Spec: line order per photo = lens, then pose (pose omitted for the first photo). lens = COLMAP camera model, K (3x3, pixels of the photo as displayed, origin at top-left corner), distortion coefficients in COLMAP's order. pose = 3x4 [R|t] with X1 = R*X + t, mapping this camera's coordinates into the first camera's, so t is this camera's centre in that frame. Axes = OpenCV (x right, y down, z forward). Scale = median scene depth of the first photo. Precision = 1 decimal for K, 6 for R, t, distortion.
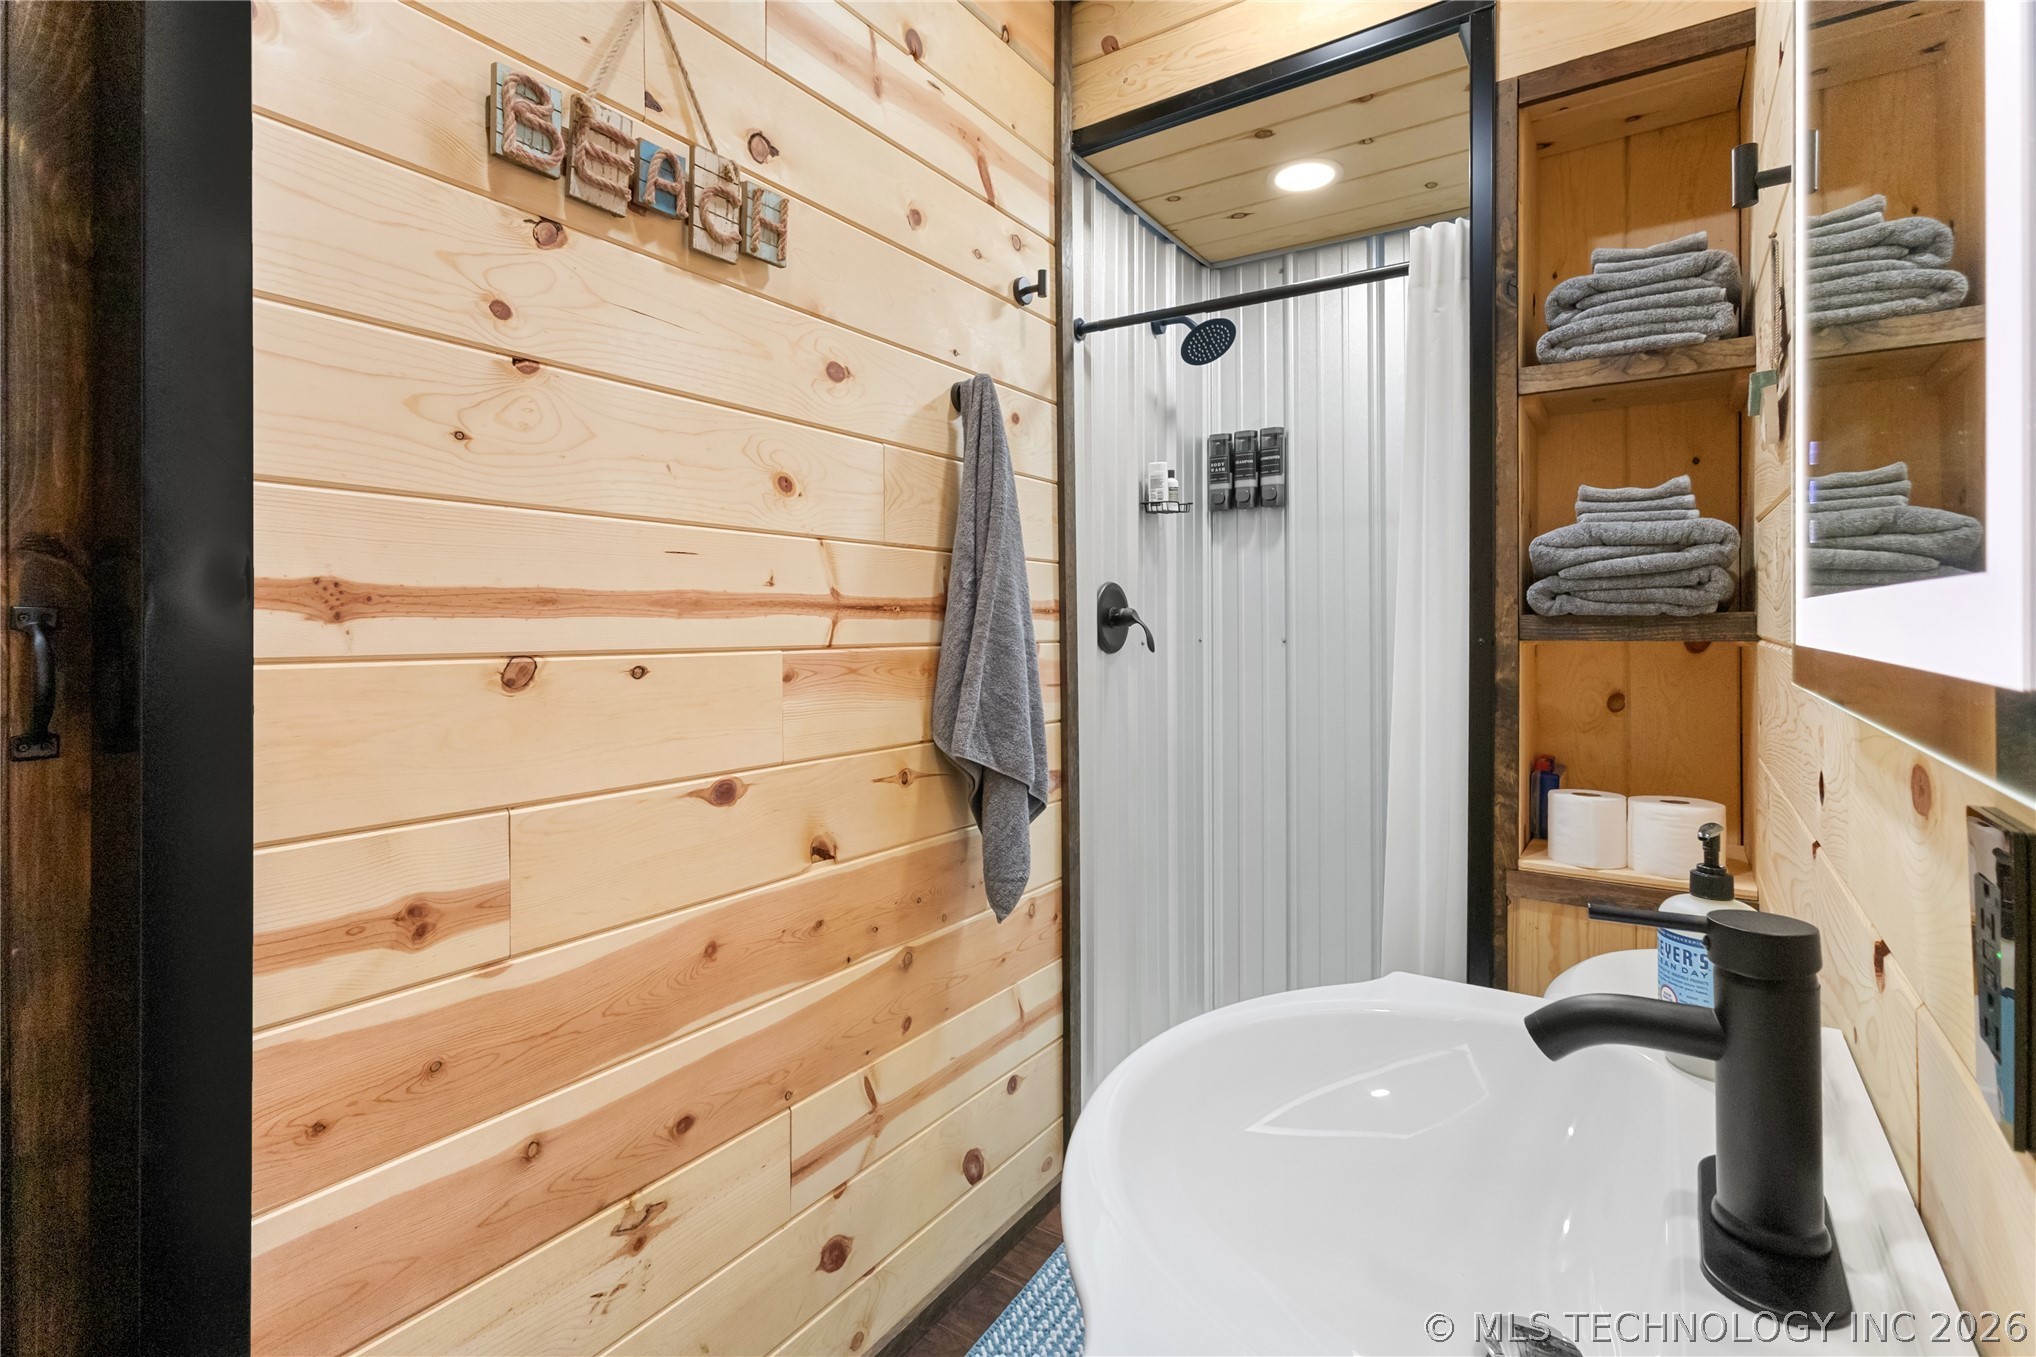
lens RADIAL K [[939.5, 0, 1011.1], [0, 939.5, 654.5], [0, 0, 1]] dist [-0.000678, 0.000294]
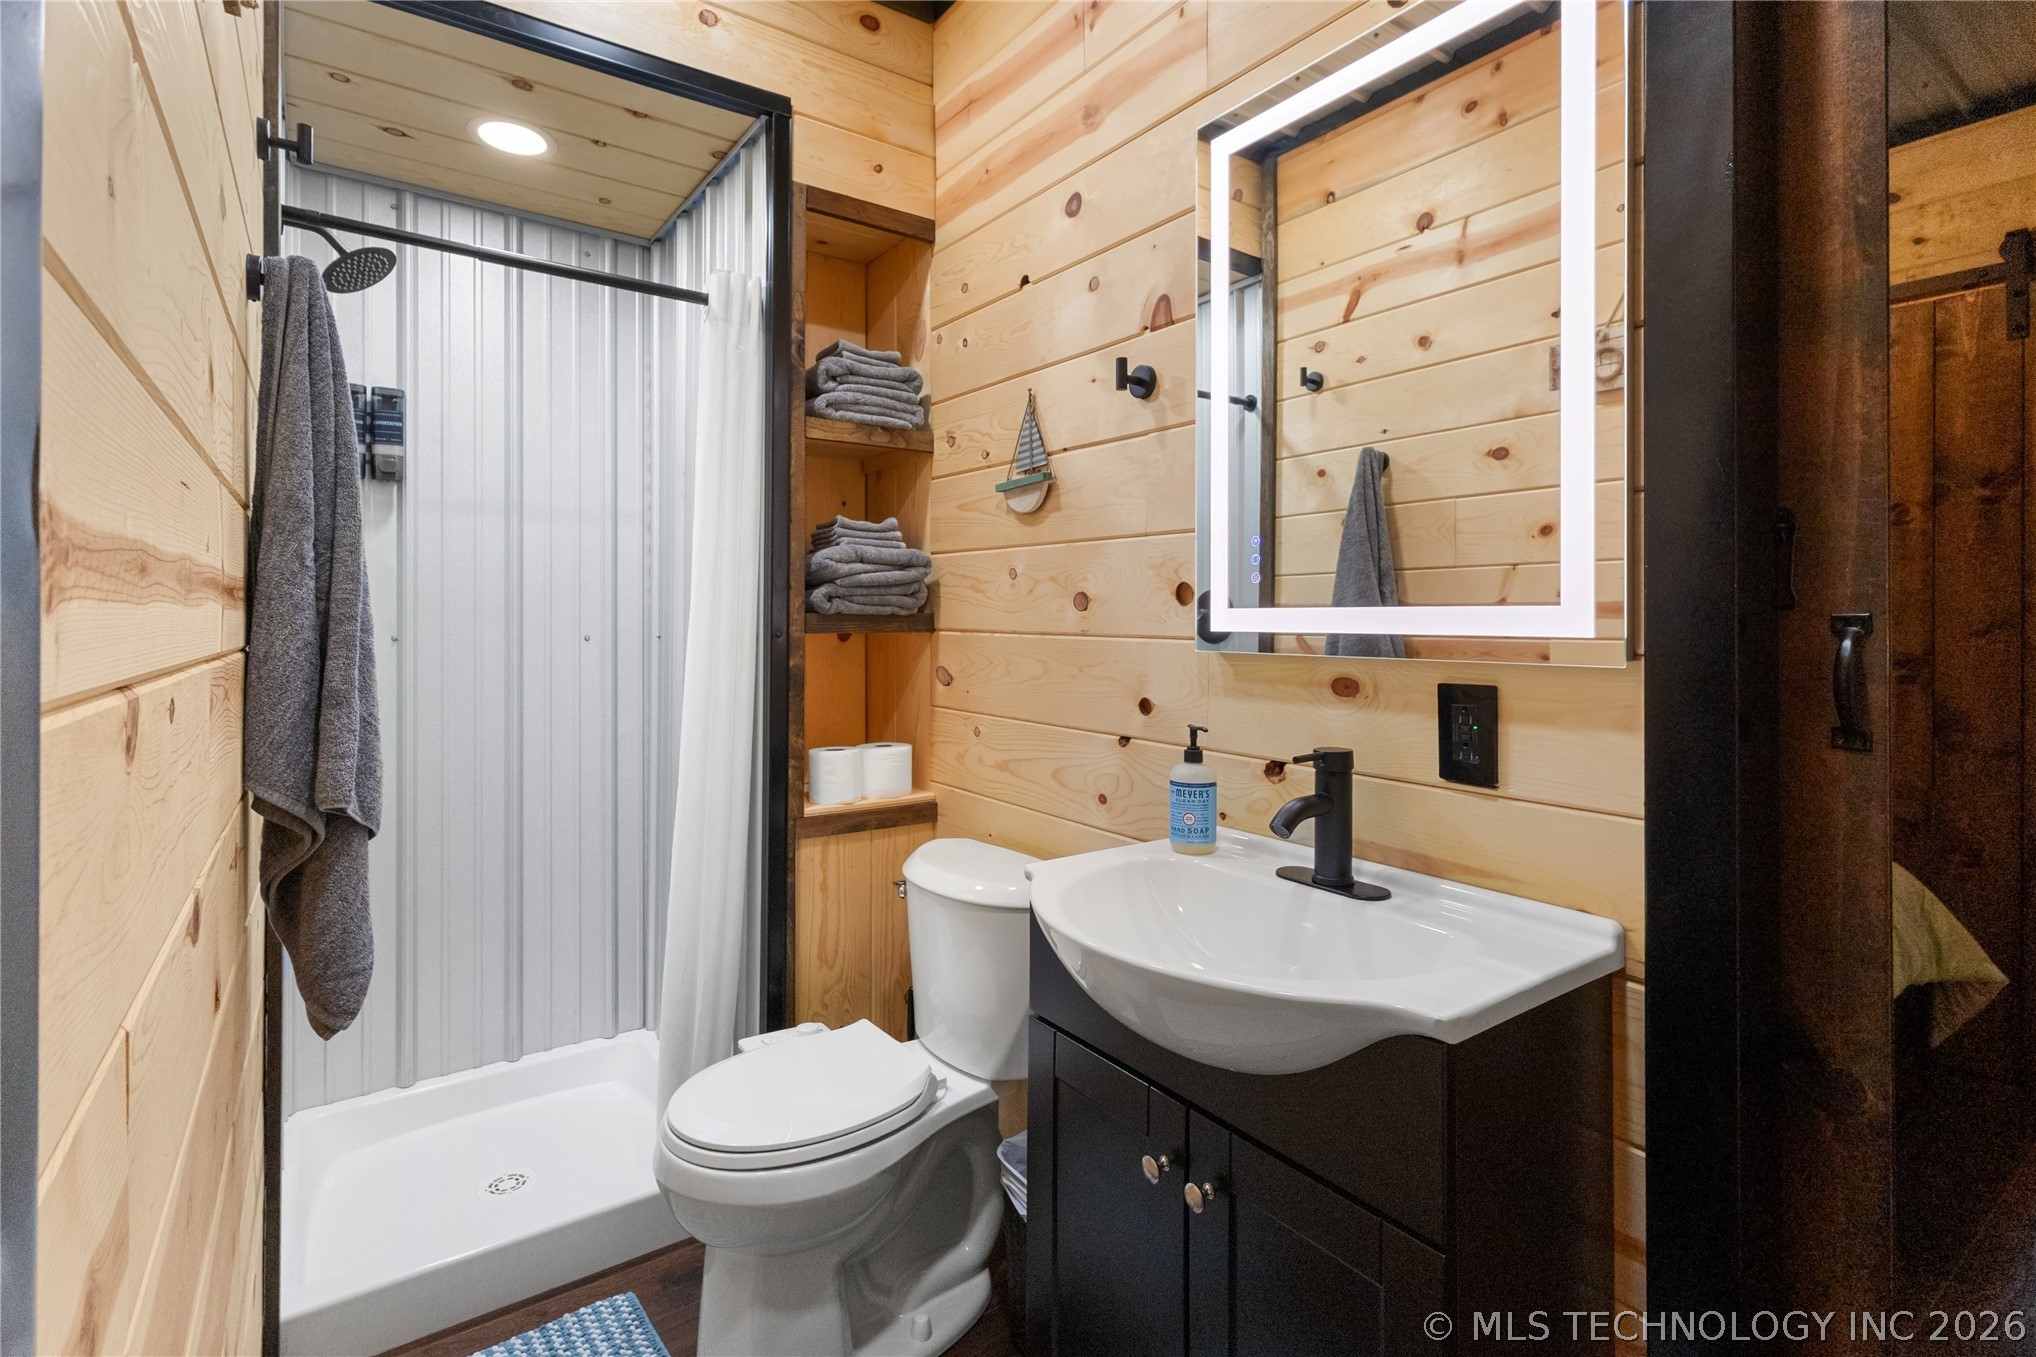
lens RADIAL K [[954.8, 0, 1009.7], [0, 954.8, 647.1], [0, 0, 1]] dist [-0.000129, 0.000198]
pose [[0.363682, -0.023394, 0.931229, -0.546735], [0.027468, 0.999519, 0.014382, -0.007575], [-0.931118, 0.020349, 0.364150, 0.283675]]
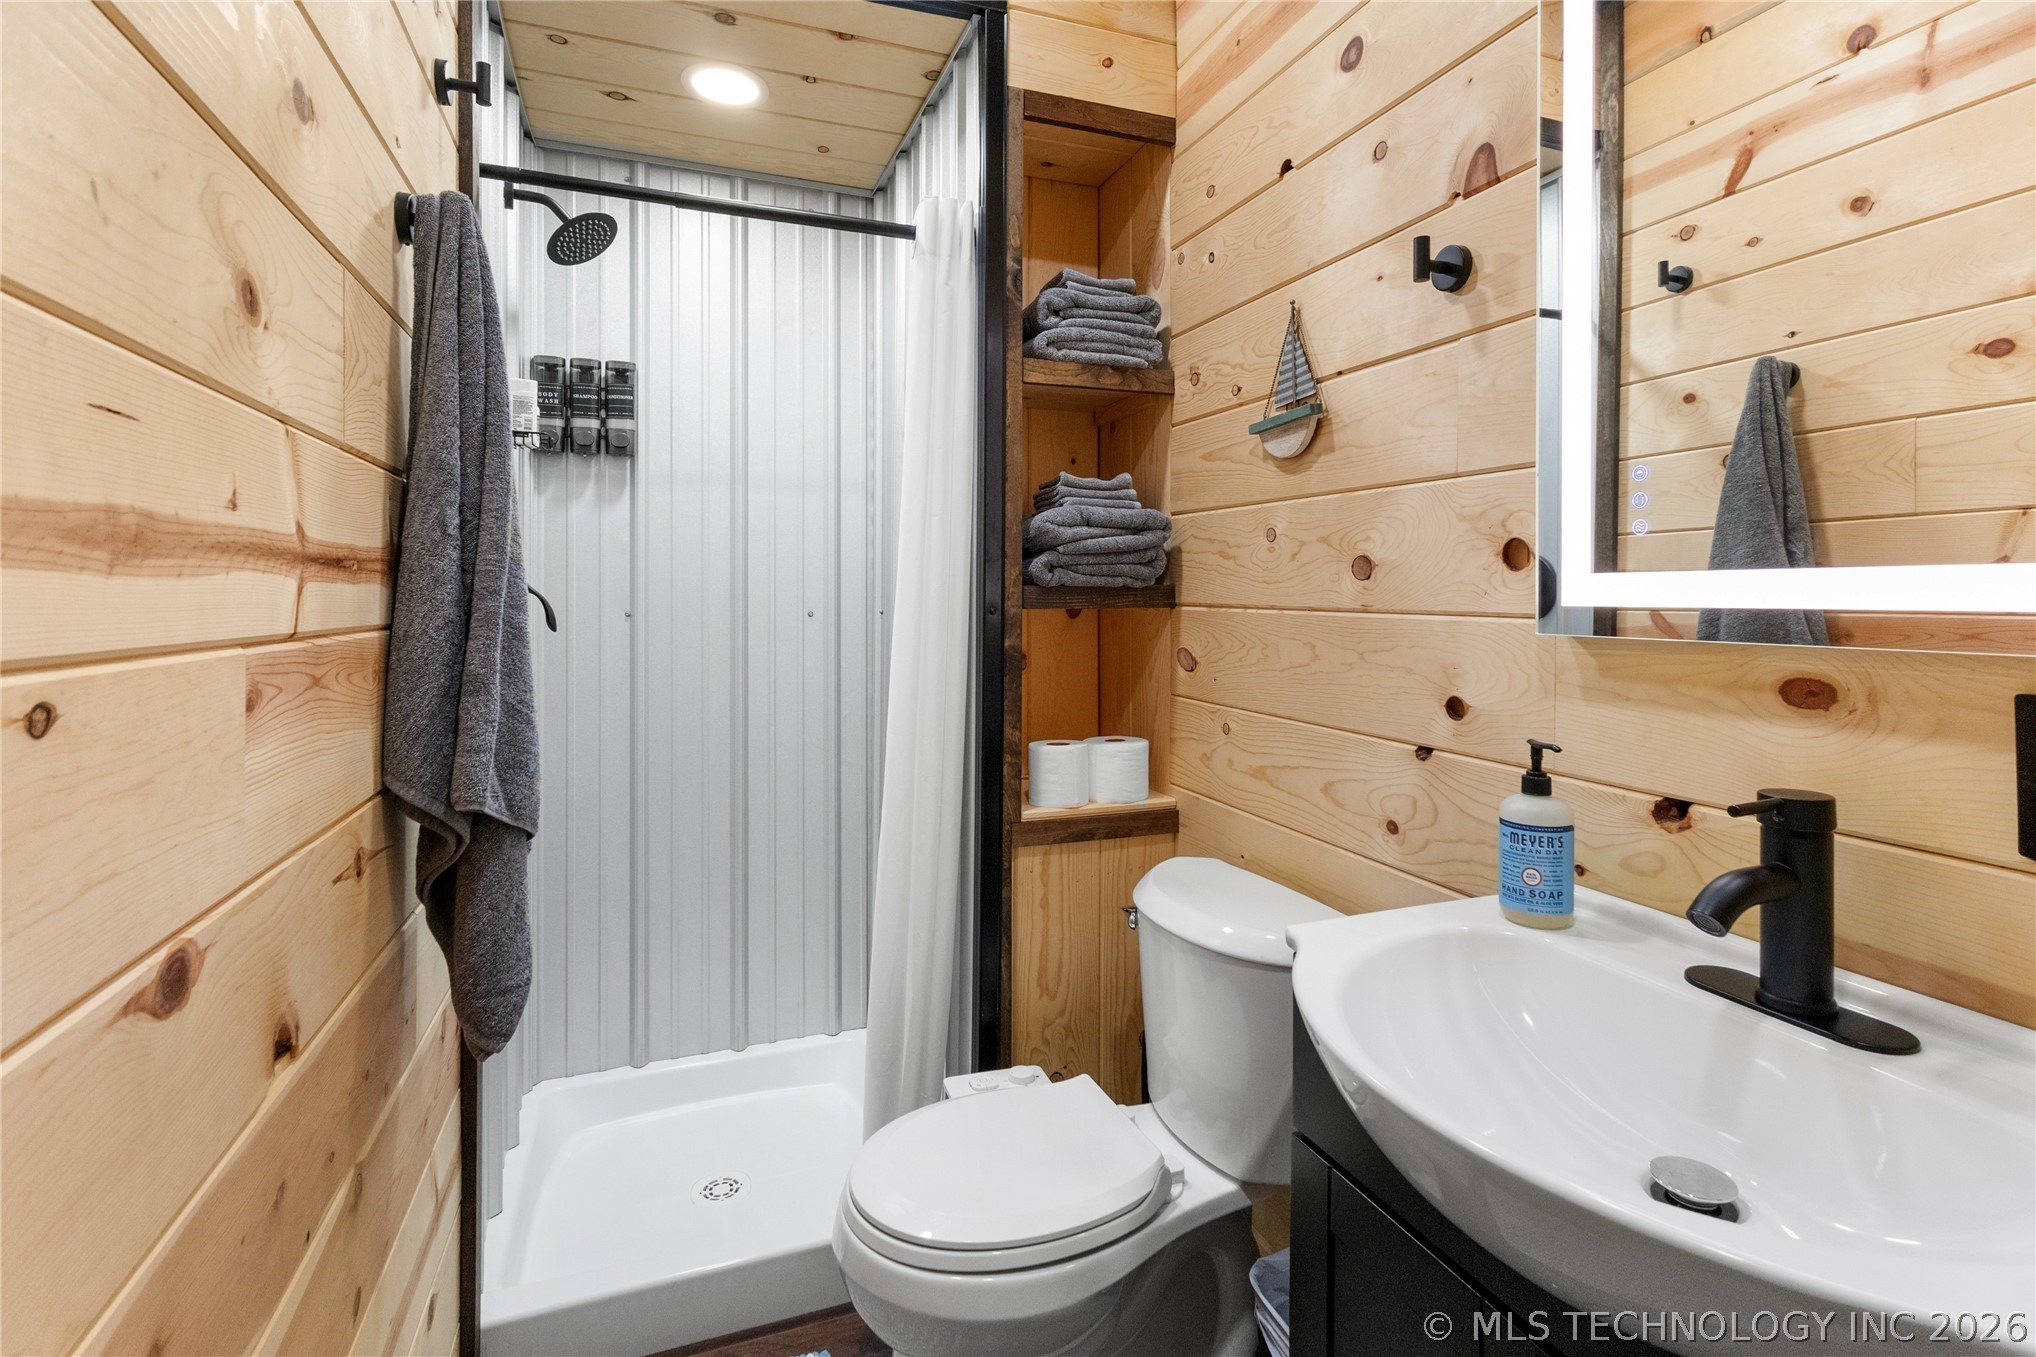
lens RADIAL K [[968.0, 0, 1020.7], [0, 968.0, 612.3], [0, 0, 1]] dist [-0.000032, 0.000676]
pose [[0.584648, -0.013978, 0.811166, -0.365740], [0.027605, 0.999615, -0.002671, -0.008438], [-0.810817, 0.023953, 0.584809, 0.350848]]
